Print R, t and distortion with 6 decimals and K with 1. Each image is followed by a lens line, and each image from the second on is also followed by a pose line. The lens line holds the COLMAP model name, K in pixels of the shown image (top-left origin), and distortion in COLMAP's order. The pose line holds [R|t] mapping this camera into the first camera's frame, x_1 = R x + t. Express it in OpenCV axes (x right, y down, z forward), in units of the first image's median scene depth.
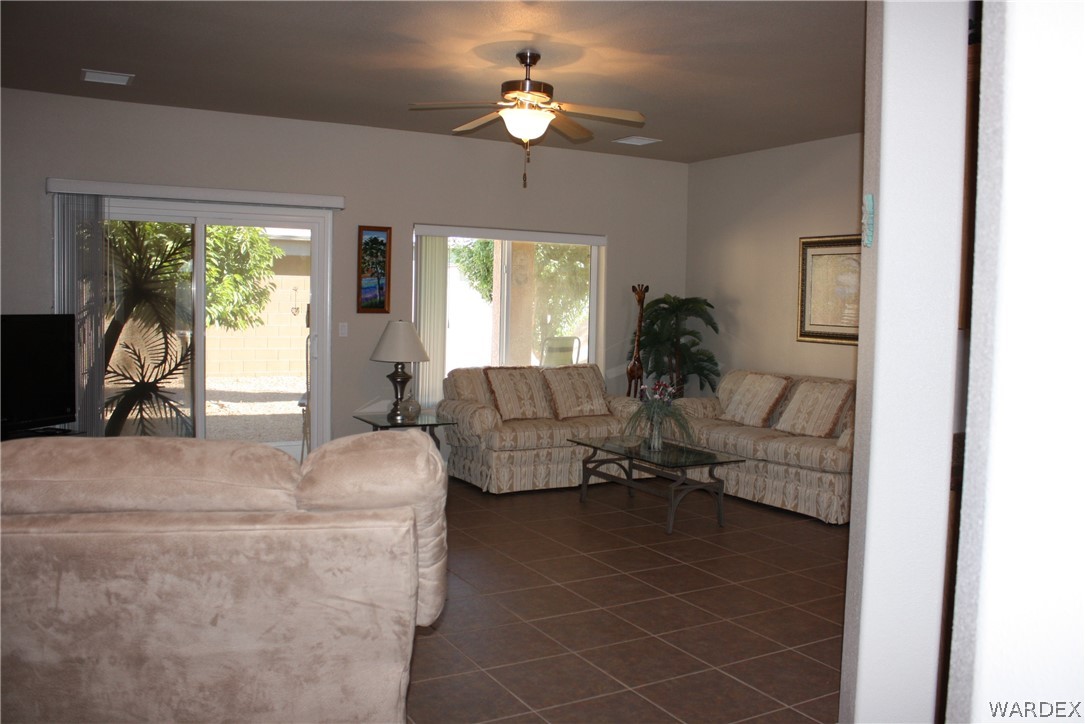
lens RADIAL K [[911.6, 0, 550.3], [0, 911.6, 351.6], [0, 0, 1]] dist [-0.161065, 0.145022]
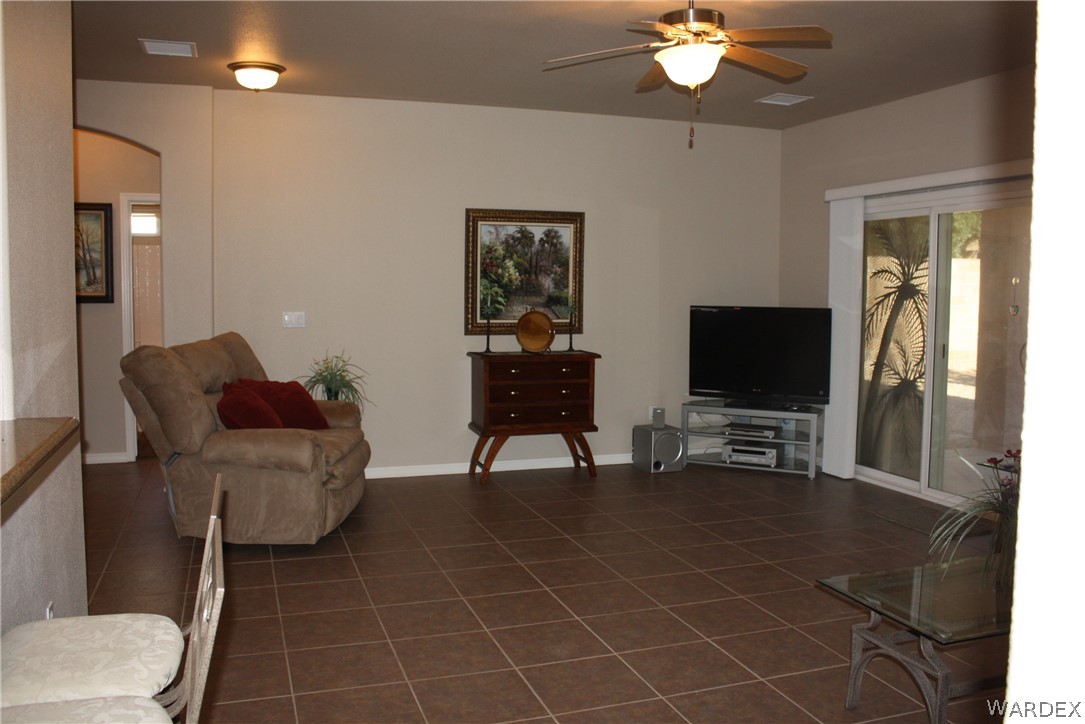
lens RADIAL K [[911.6, 0, 550.3], [0, 911.6, 351.6], [0, 0, 1]] dist [-0.161065, 0.145022]
pose [[-0.182326, 0.047418, -0.982094, 0.596695], [-0.063618, 0.996175, 0.059908, -0.030940], [0.981178, 0.073402, -0.178612, 0.790445]]
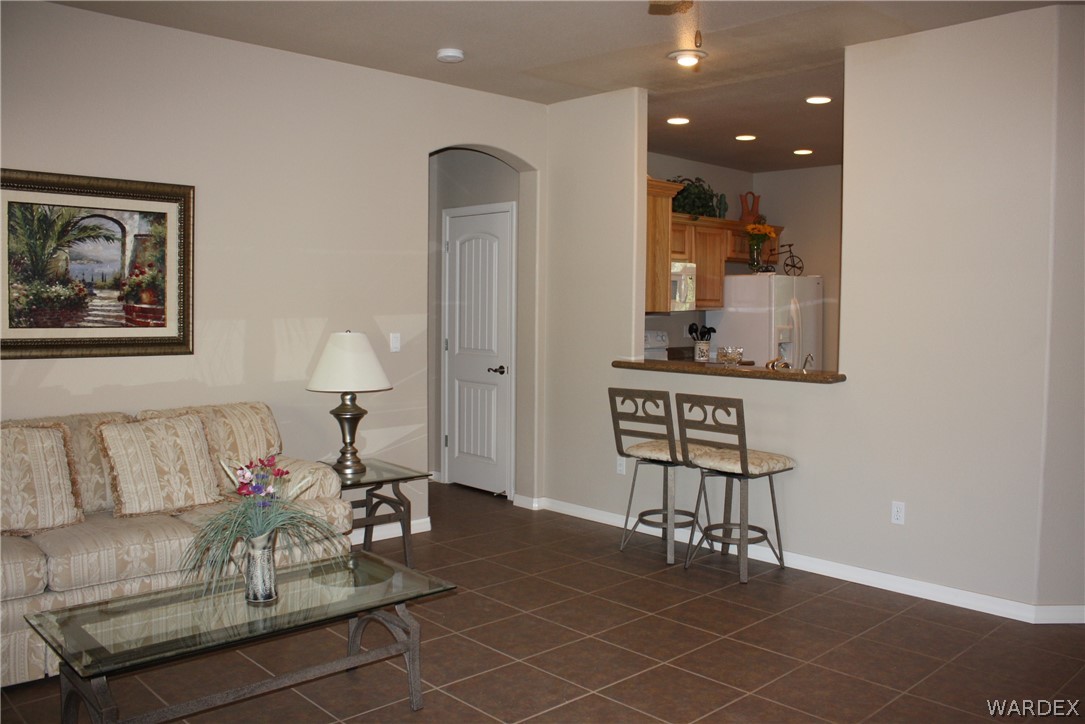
lens RADIAL K [[911.6, 0, 550.3], [0, 911.6, 351.6], [0, 0, 1]] dist [-0.161065, 0.145022]
pose [[-0.243108, -0.074121, 0.967163, -0.357786], [0.035111, 0.995750, 0.085137, -0.055855], [-0.969364, 0.054655, -0.239472, 0.912982]]
